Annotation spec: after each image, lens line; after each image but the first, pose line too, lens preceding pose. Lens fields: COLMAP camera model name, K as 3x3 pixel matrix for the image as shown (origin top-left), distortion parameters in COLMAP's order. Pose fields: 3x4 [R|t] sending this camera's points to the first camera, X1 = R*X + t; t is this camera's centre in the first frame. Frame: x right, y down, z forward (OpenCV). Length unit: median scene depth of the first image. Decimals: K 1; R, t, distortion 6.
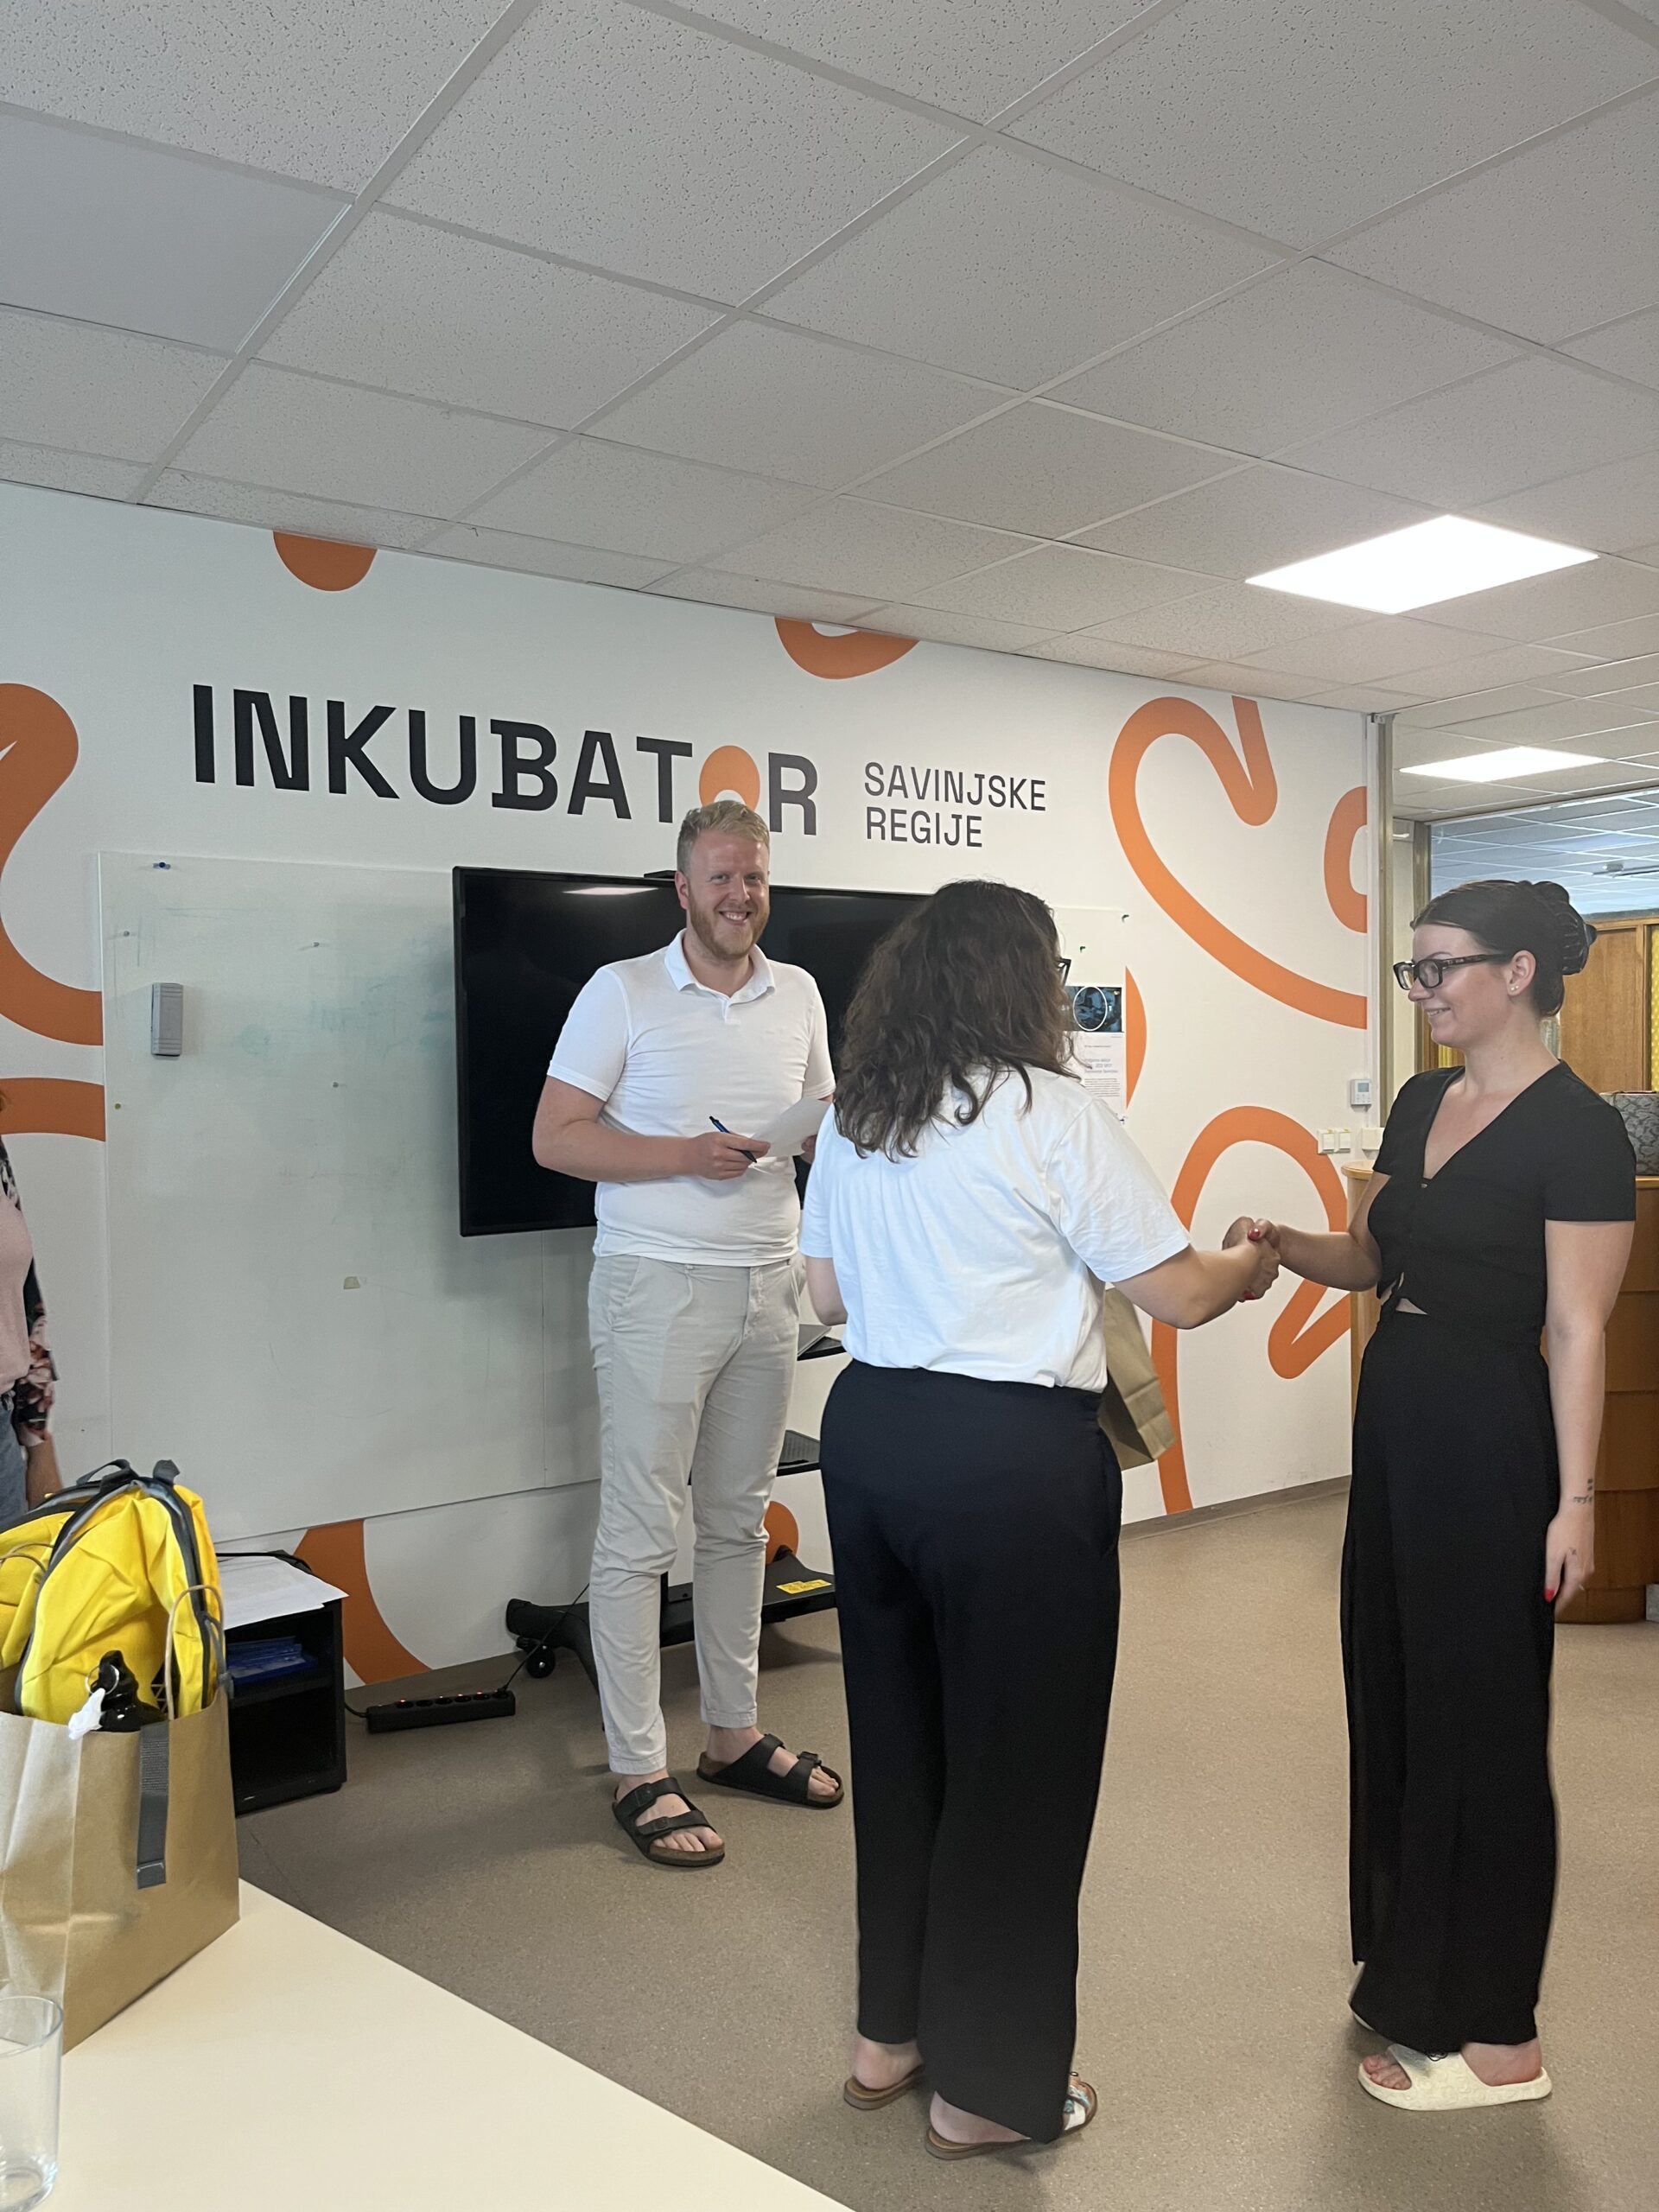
lens RADIAL K [[1676.1, 0, 814.2], [0, 1676.1, 1122.4], [0, 0, 1]] dist [0.056415, -0.085588]
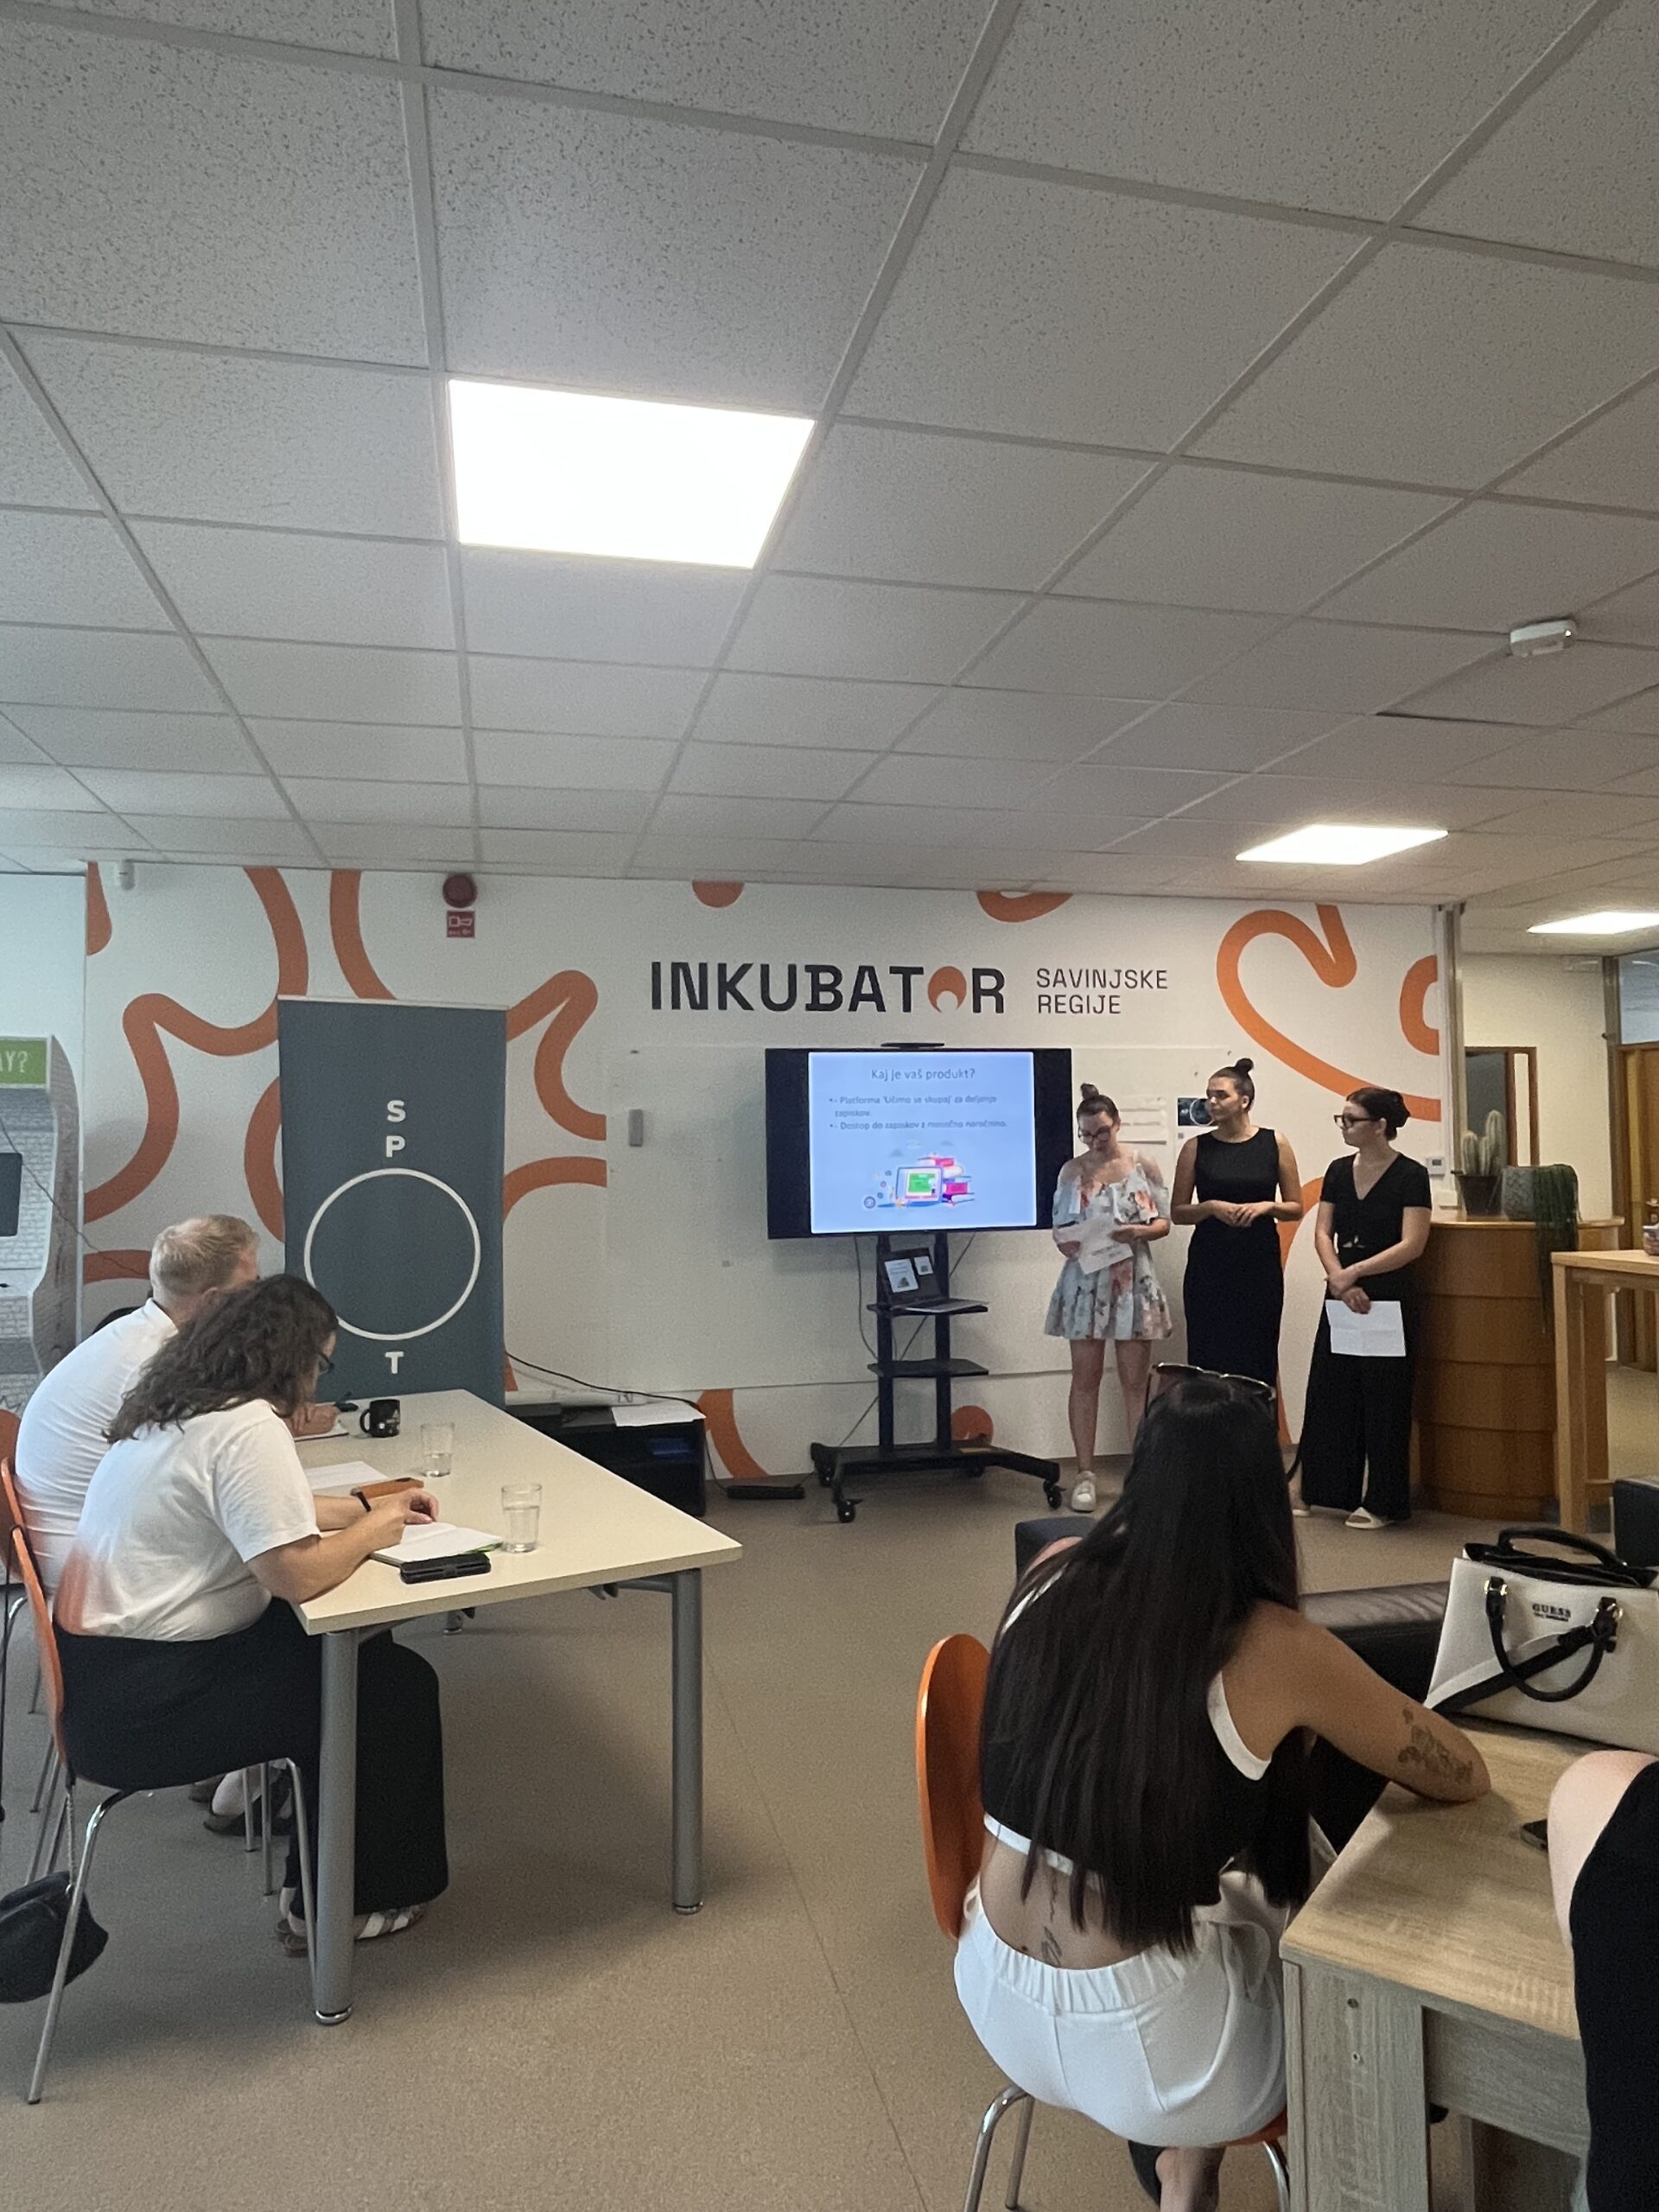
lens RADIAL K [[1394.1, 0, 826.9], [0, 1394.1, 1109.0], [0, 0, 1]] dist [-0.007195, -0.000595]
pose [[0.935216, -0.011698, -0.353885, 0.348328], [-0.008768, 0.998382, -0.056174, 0.006836], [0.353969, 0.055638, 0.933601, -0.395419]]
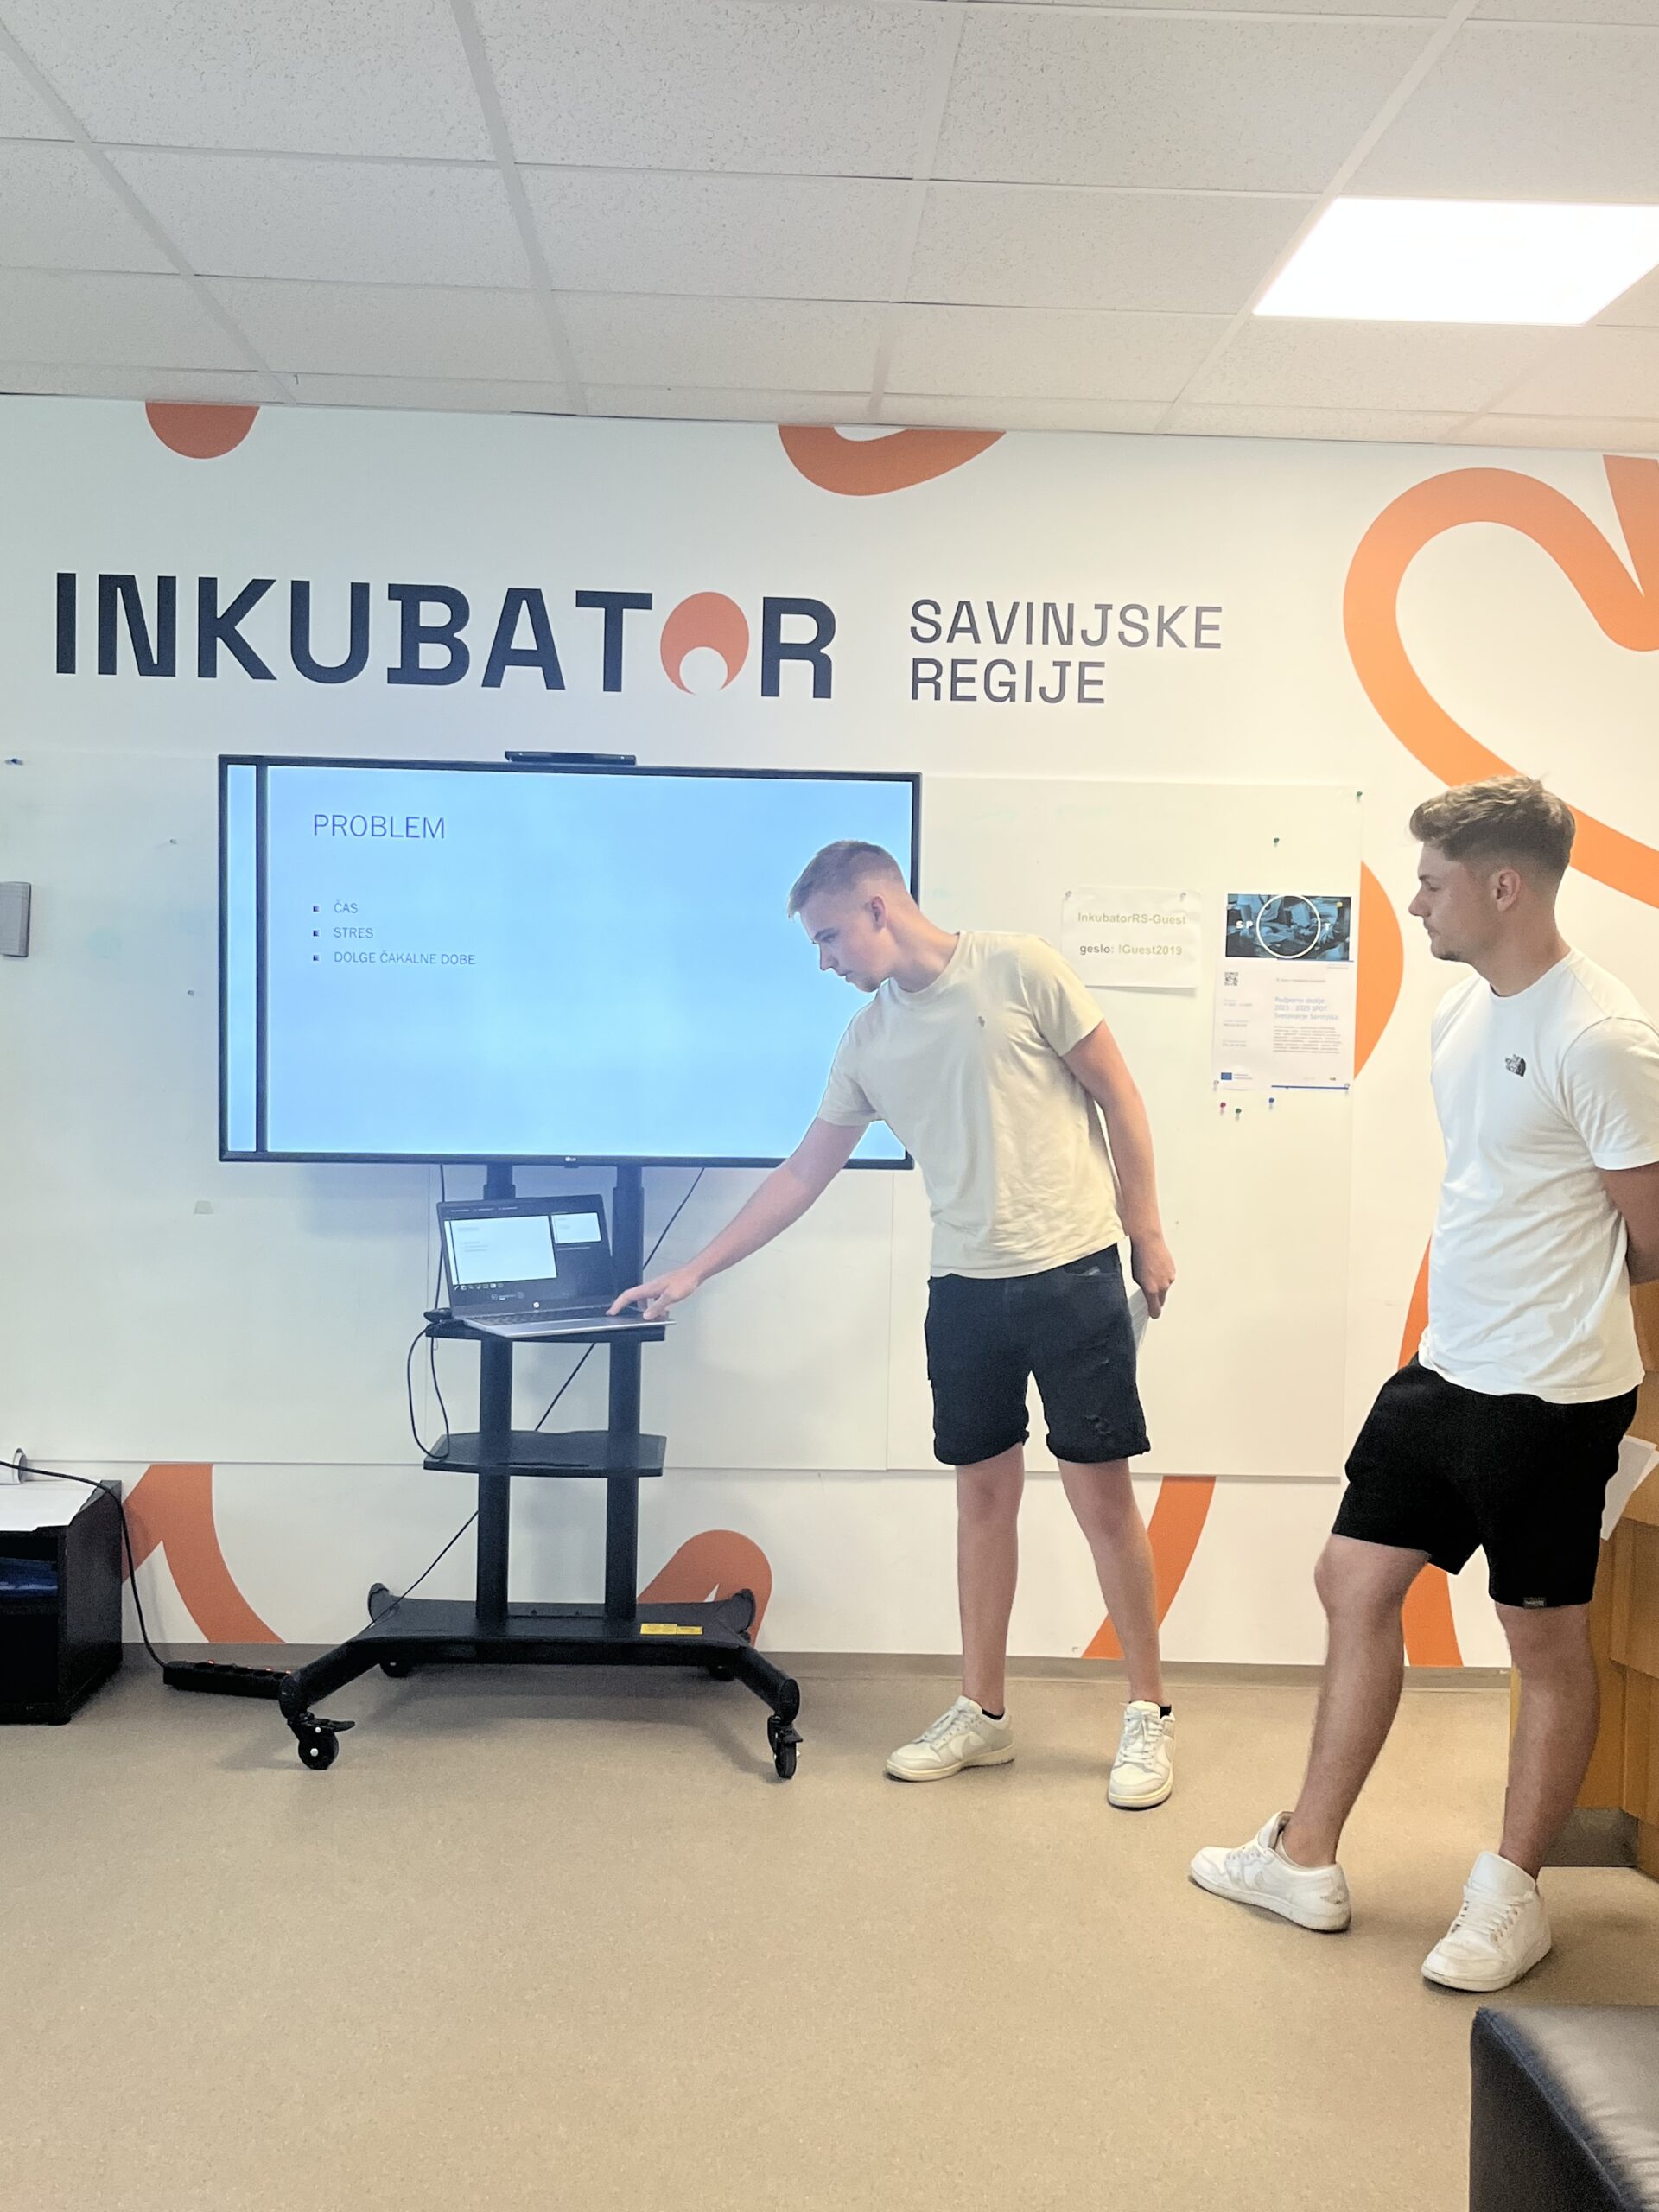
lens RADIAL K [[2331.2, 0, 837.1], [0, 2331.2, 1109.3], [0, 0, 1]] dist [0.043328, 0.000000]
pose [[0.849860, 0.054950, -0.524136, 0.613355], [-0.049976, 0.998470, 0.023646, -0.005617], [0.524633, 0.006098, 0.851306, 0.078121]]
